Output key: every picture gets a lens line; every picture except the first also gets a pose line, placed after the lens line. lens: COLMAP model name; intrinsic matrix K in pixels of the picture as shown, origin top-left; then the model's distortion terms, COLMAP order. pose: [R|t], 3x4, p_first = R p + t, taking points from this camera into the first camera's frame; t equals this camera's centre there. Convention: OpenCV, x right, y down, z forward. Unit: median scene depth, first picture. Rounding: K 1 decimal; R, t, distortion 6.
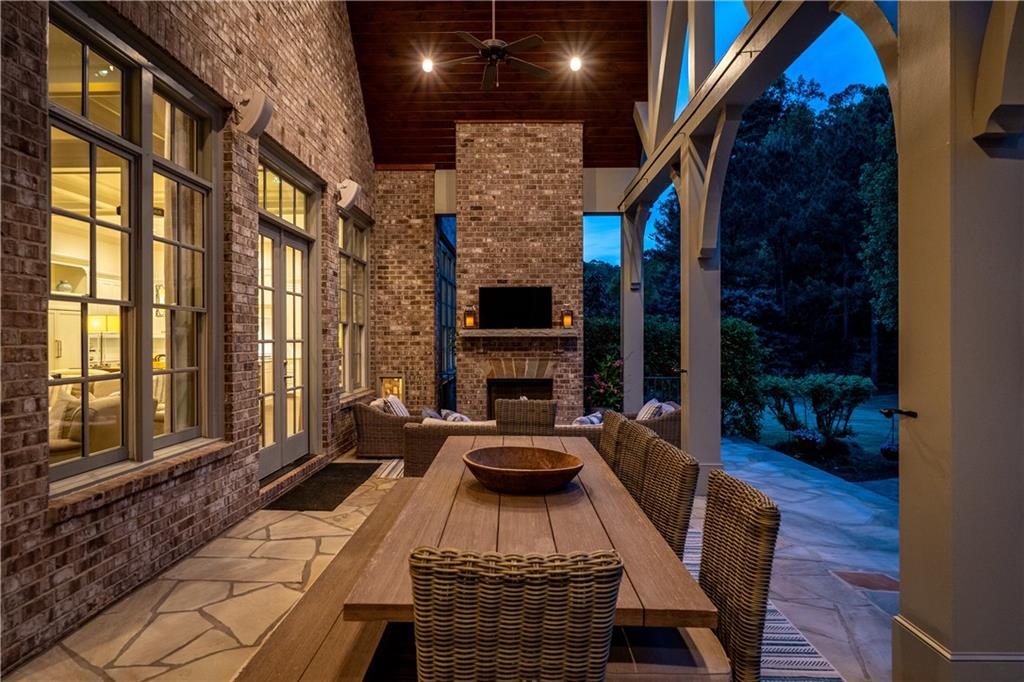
lens RADIAL K [[576.6, 0, 510.2], [0, 576.6, 336.9], [0, 0, 1]] dist [0.000937, 0.001757]
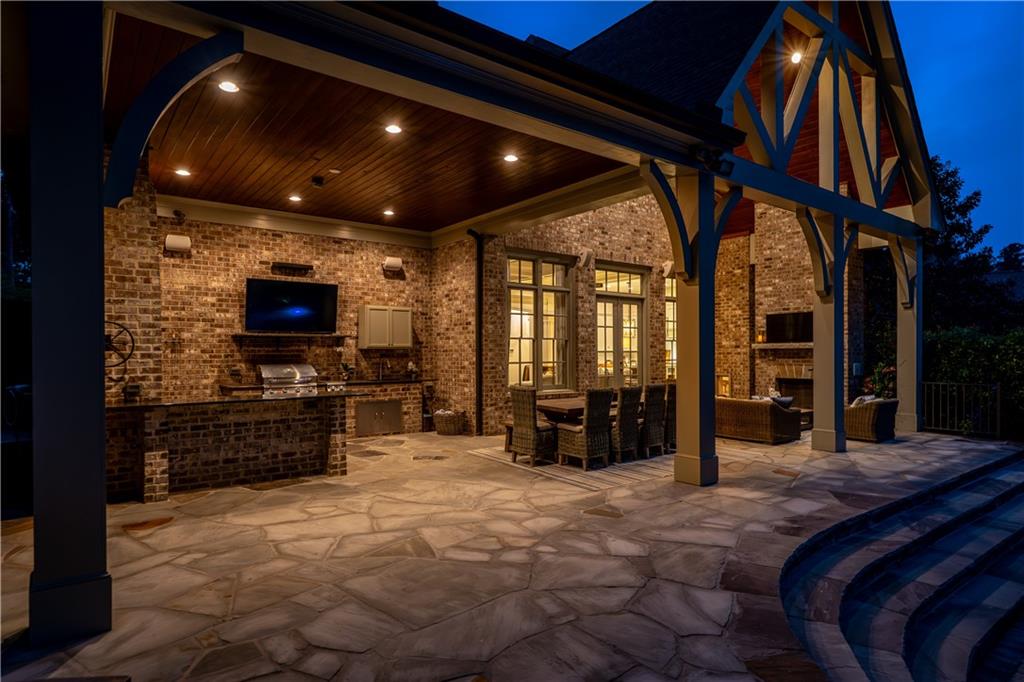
lens RADIAL K [[576.6, 0, 509.5], [0, 576.6, 347.2], [0, 0, 1]] dist [0.000937, 0.001757]
pose [[0.612908, -0.009671, -0.790095, 0.683317], [0.005594, 0.999953, -0.007900, 0.004141], [0.790134, 0.000422, 0.612934, -0.395800]]
